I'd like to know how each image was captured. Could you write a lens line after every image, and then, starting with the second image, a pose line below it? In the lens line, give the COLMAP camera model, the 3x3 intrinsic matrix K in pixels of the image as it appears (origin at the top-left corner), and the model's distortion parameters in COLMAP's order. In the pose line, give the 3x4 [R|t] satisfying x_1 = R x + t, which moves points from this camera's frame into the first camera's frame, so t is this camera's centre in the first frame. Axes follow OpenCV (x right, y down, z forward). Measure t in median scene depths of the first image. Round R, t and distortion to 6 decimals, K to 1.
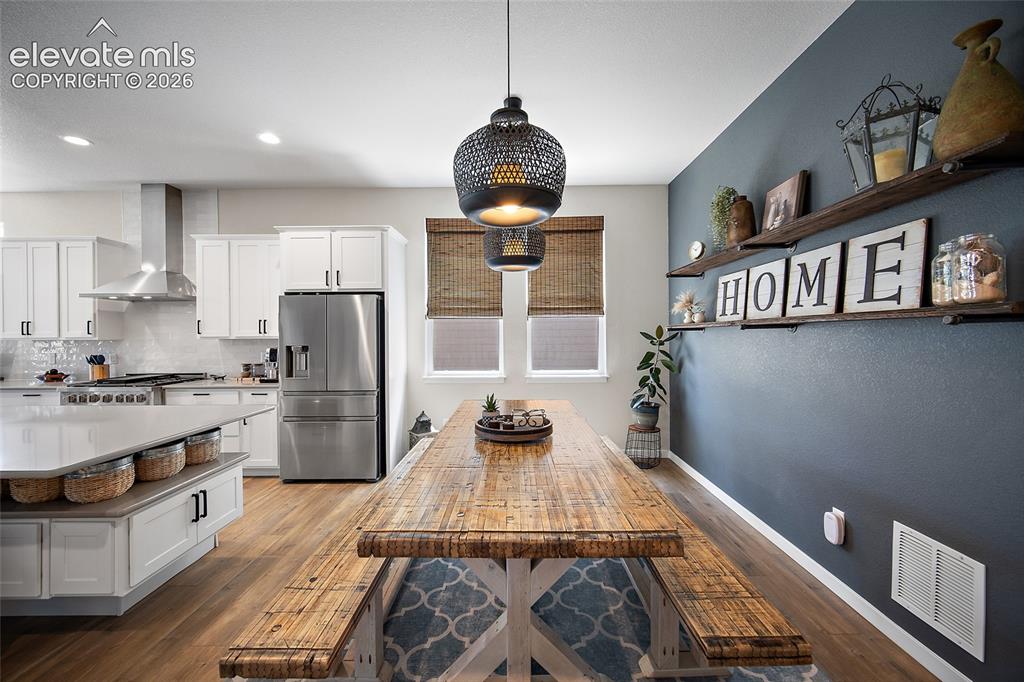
lens RADIAL K [[403.6, 0, 512.1], [0, 403.6, 337.1], [0, 0, 1]] dist [0.000713, 0.000277]
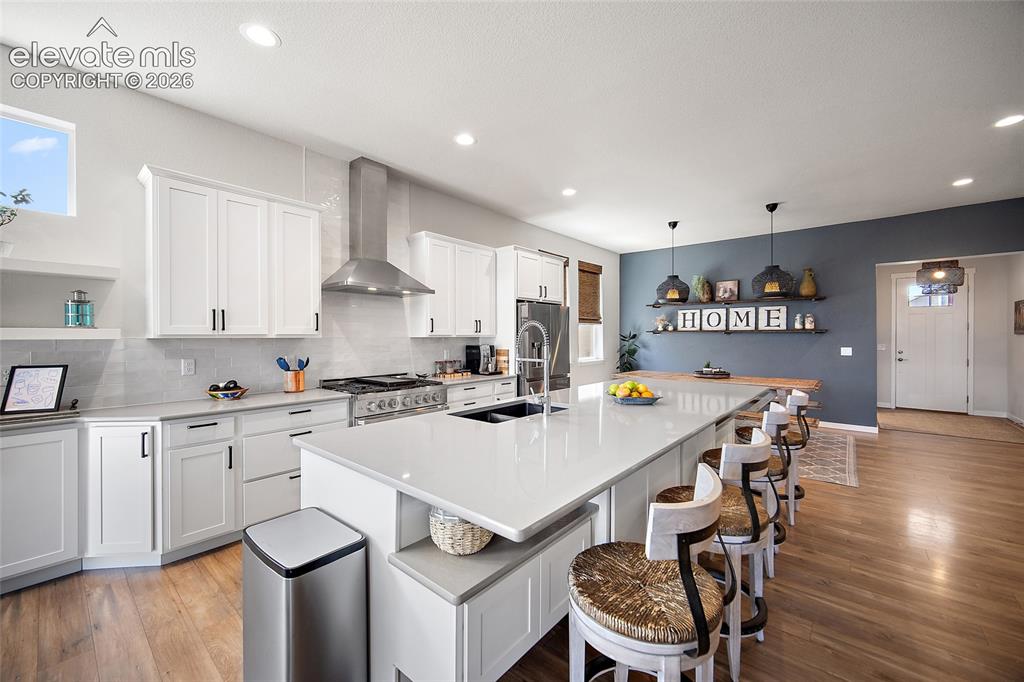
lens RADIAL K [[403.6, 0, 505.6], [0, 403.6, 333.1], [0, 0, 1]] dist [0.000713, 0.000277]
pose [[0.645844, 0.011614, 0.763381, -2.545680], [-0.001845, 0.999905, -0.013652, 0.014515], [-0.763467, 0.007409, 0.645805, 0.395293]]
